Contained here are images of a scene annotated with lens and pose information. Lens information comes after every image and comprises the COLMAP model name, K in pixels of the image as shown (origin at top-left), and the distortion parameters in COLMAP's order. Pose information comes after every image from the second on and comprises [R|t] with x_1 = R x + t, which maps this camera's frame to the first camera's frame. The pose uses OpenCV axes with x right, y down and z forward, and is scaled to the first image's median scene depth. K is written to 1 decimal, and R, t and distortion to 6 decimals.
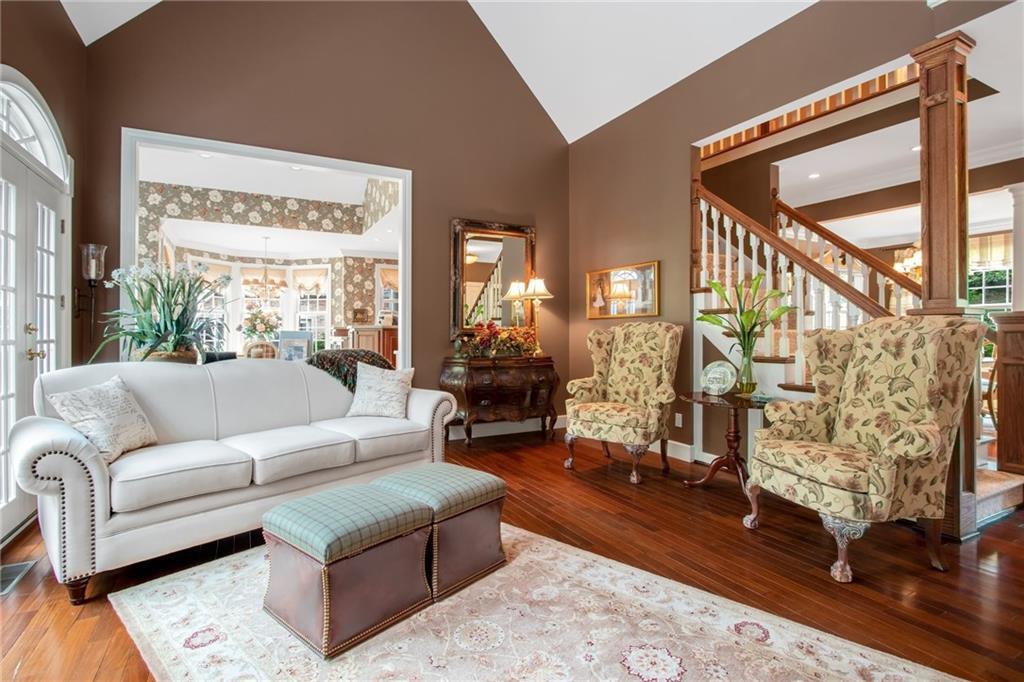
lens RADIAL K [[487.4, 0, 507.6], [0, 487.4, 335.6], [0, 0, 1]] dist [0.001010, -0.000263]
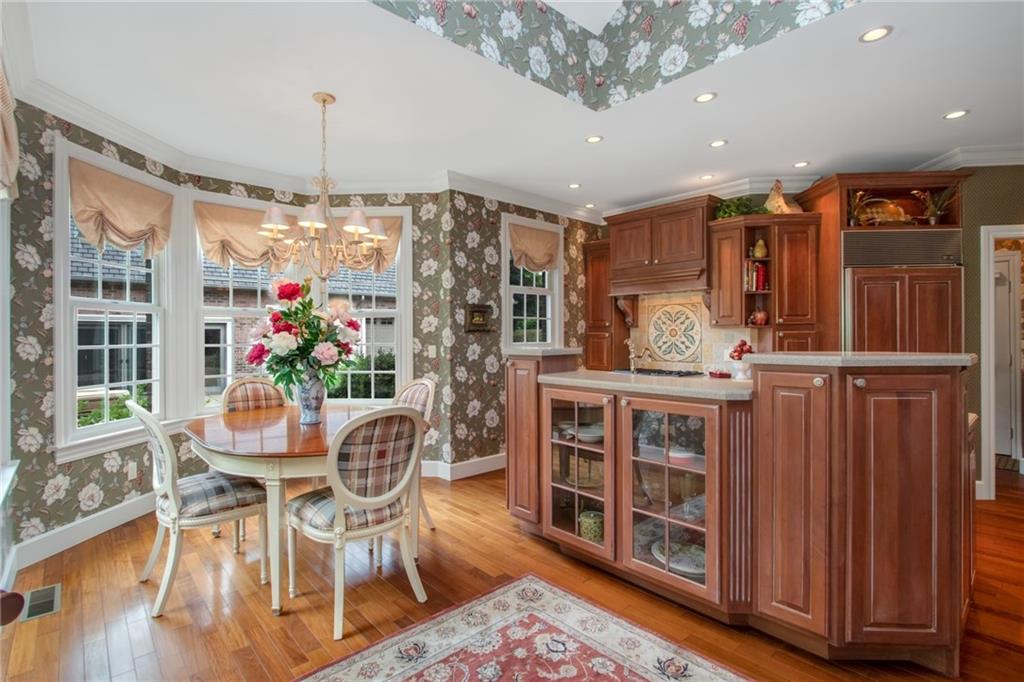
lens RADIAL K [[487.4, 0, 507.6], [0, 487.4, 335.6], [0, 0, 1]] dist [0.001010, -0.000263]
pose [[0.972341, -0.001796, 0.233561, -0.389047], [0.003411, 0.999973, -0.006509, -0.021903], [-0.233543, 0.007126, 0.972320, 0.540959]]
